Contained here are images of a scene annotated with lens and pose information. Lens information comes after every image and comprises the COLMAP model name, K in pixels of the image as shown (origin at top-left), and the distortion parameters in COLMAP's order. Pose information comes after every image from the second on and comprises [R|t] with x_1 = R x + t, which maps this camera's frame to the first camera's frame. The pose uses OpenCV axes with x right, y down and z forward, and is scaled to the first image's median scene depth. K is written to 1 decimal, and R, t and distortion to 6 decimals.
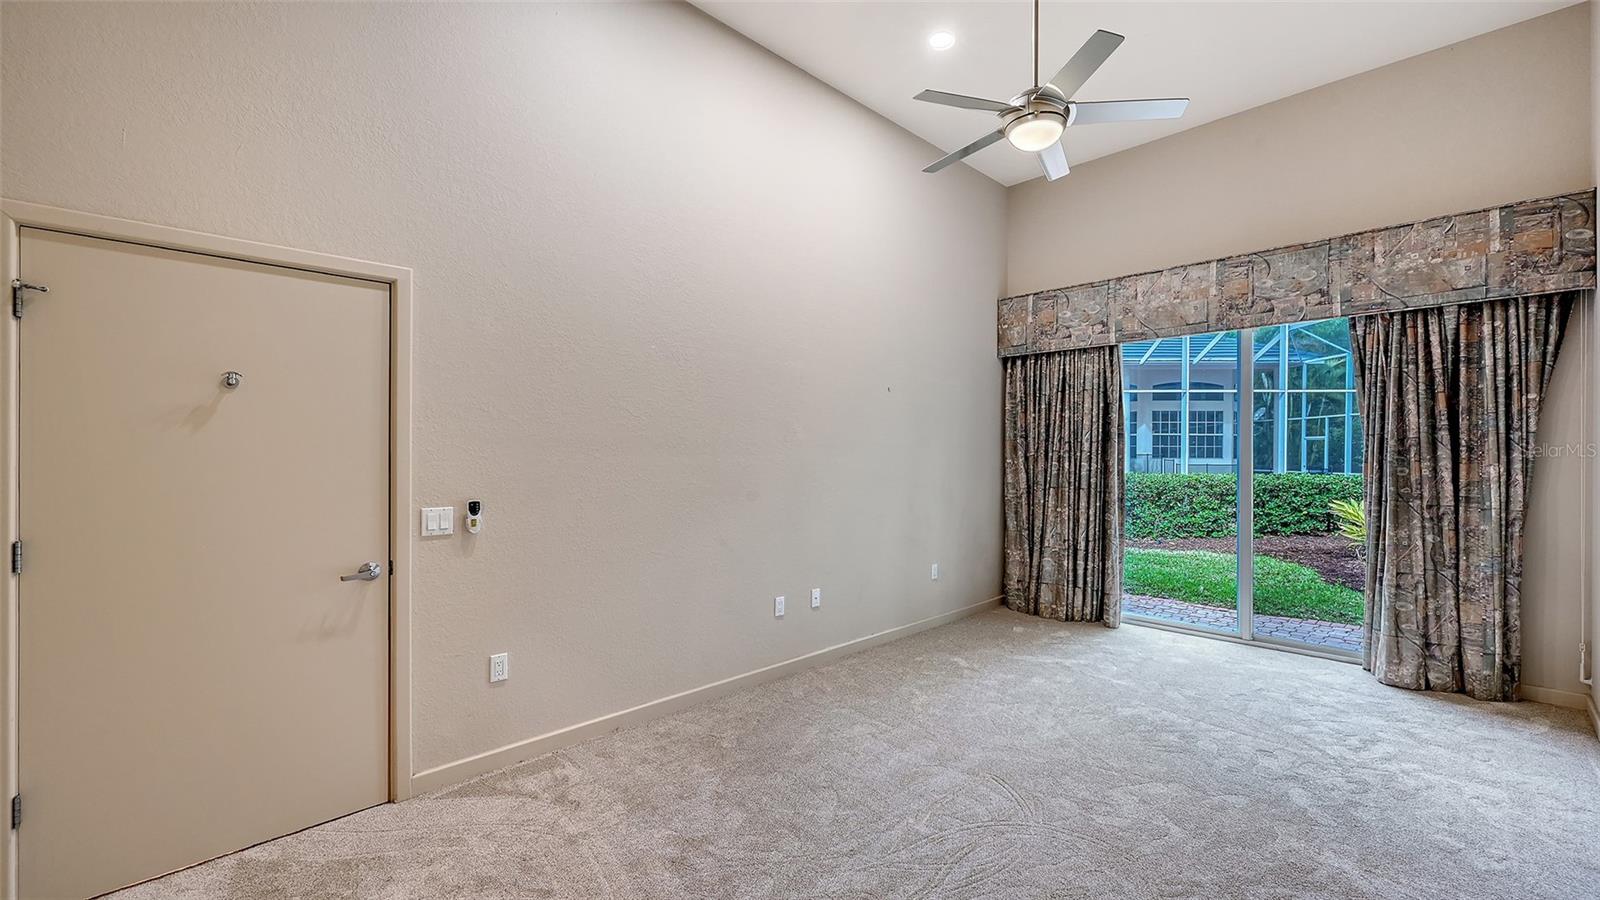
lens RADIAL K [[665.2, 0, 809.5], [0, 665.2, 456.5], [0, 0, 1]] dist [-0.003007, 0.000712]
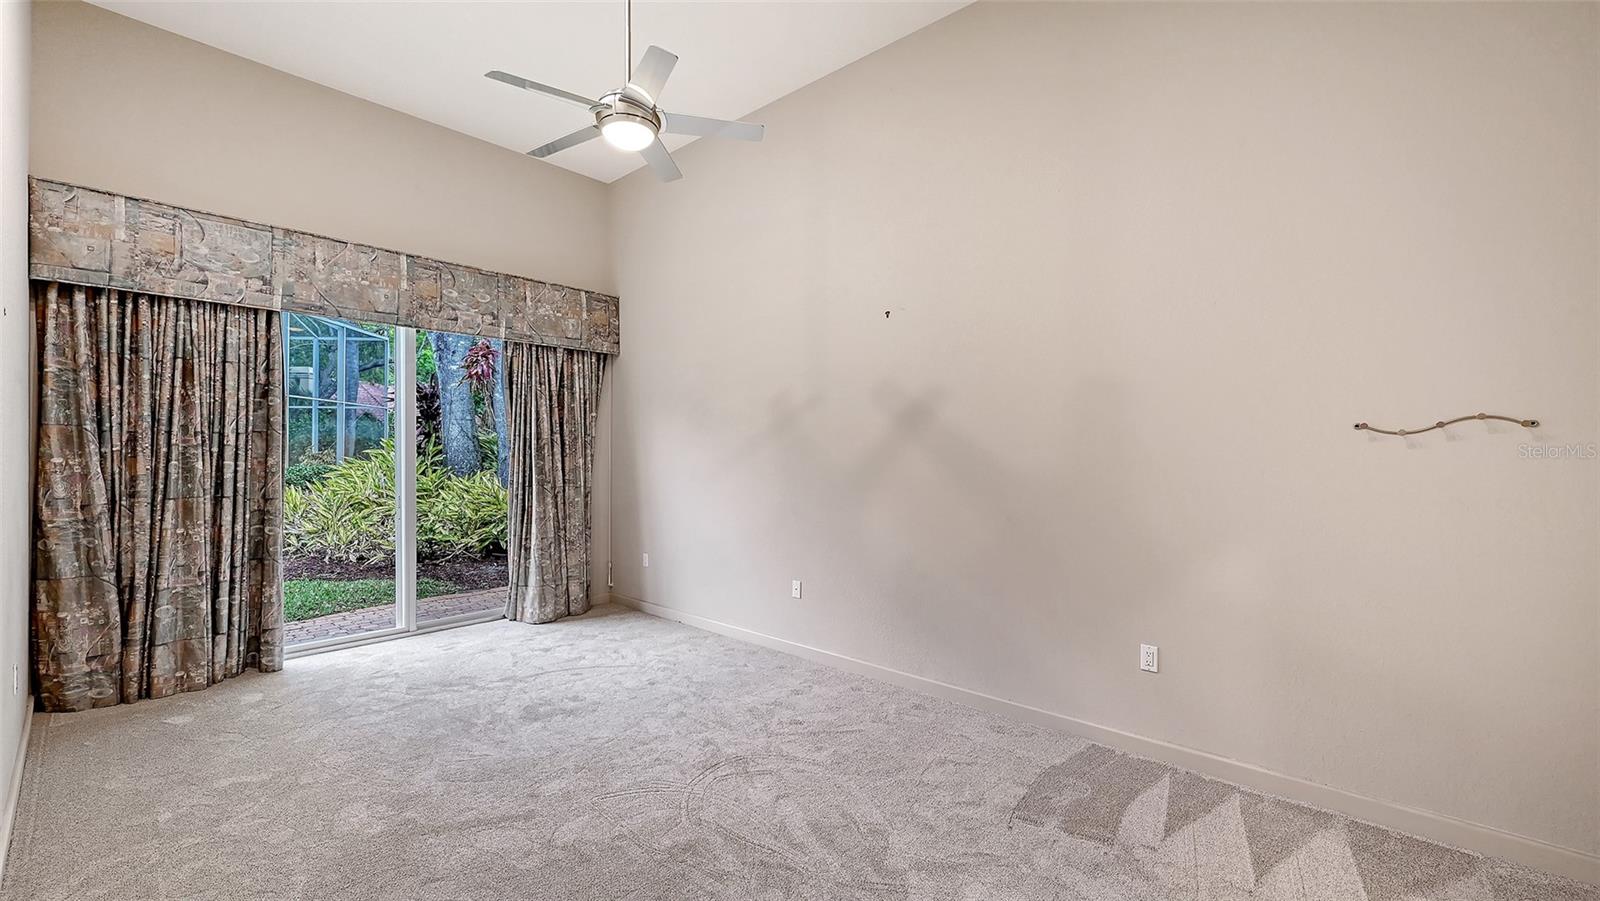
lens RADIAL K [[665.2, 0, 809.6], [0, 665.2, 447.6], [0, 0, 1]] dist [-0.003007, 0.000712]
pose [[-0.103036, 0.001195, 0.994677, -0.381131], [-0.004427, 0.999989, -0.001660, -0.007460], [-0.994668, -0.004574, -0.103029, 0.440831]]
